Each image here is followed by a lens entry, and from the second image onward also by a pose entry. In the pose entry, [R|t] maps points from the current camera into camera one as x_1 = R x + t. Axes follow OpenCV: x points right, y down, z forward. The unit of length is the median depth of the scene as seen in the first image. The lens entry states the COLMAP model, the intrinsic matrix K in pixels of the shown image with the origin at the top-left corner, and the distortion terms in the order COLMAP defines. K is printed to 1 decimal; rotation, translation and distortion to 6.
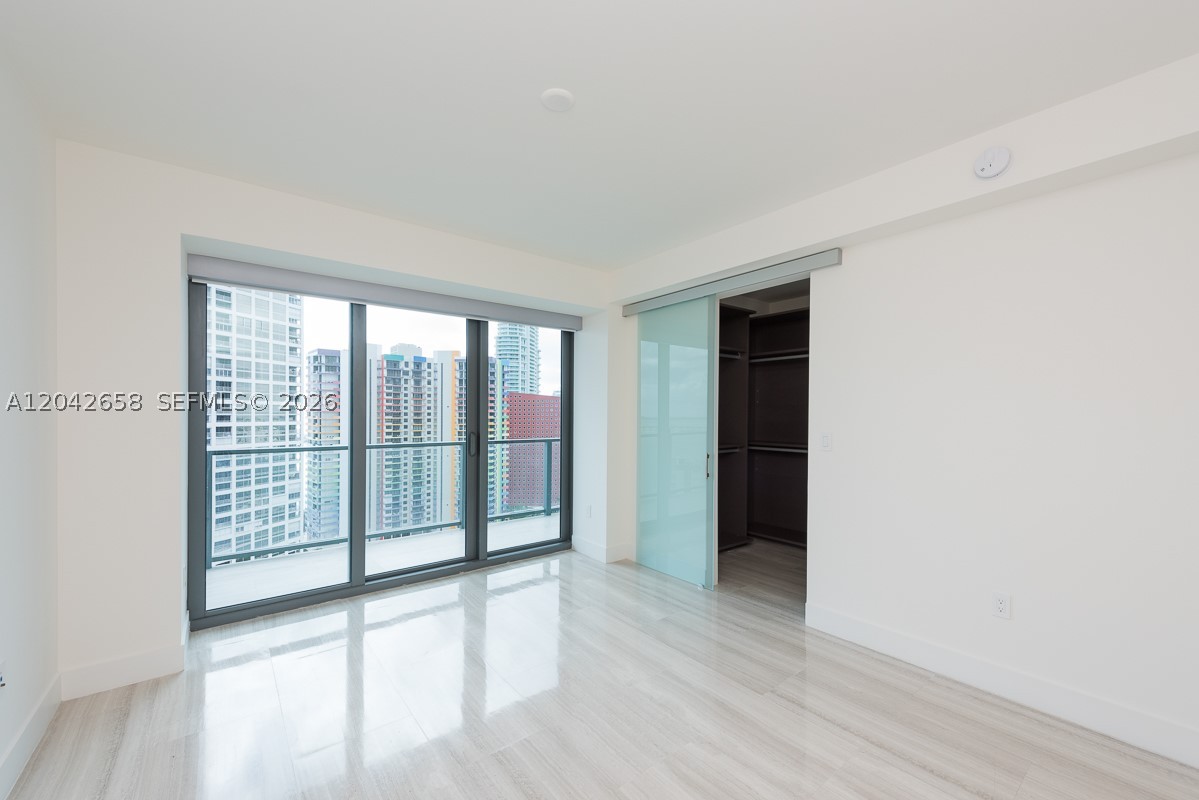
lens RADIAL K [[484.8, 0, 624.6], [0, 484.8, 420.2], [0, 0, 1]] dist [-0.001183, -0.000138]
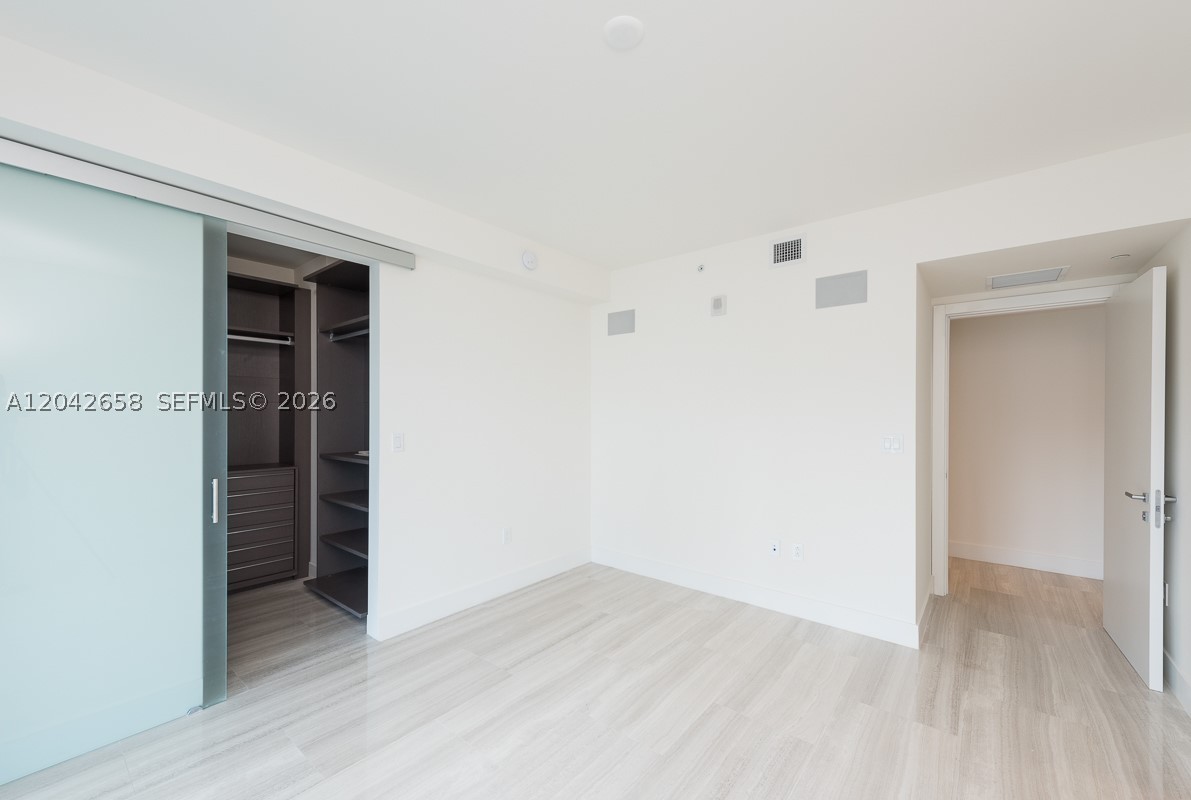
lens RADIAL K [[473.5, 0, 595.5], [0, 473.5, 400.0], [0, 0, 1]] dist [0.000964, 0.000044]
pose [[-0.200893, 0.027606, 0.979224, -0.629381], [0.011748, 0.999599, -0.025770, -0.007846], [-0.979543, 0.006327, -0.201137, 0.815369]]
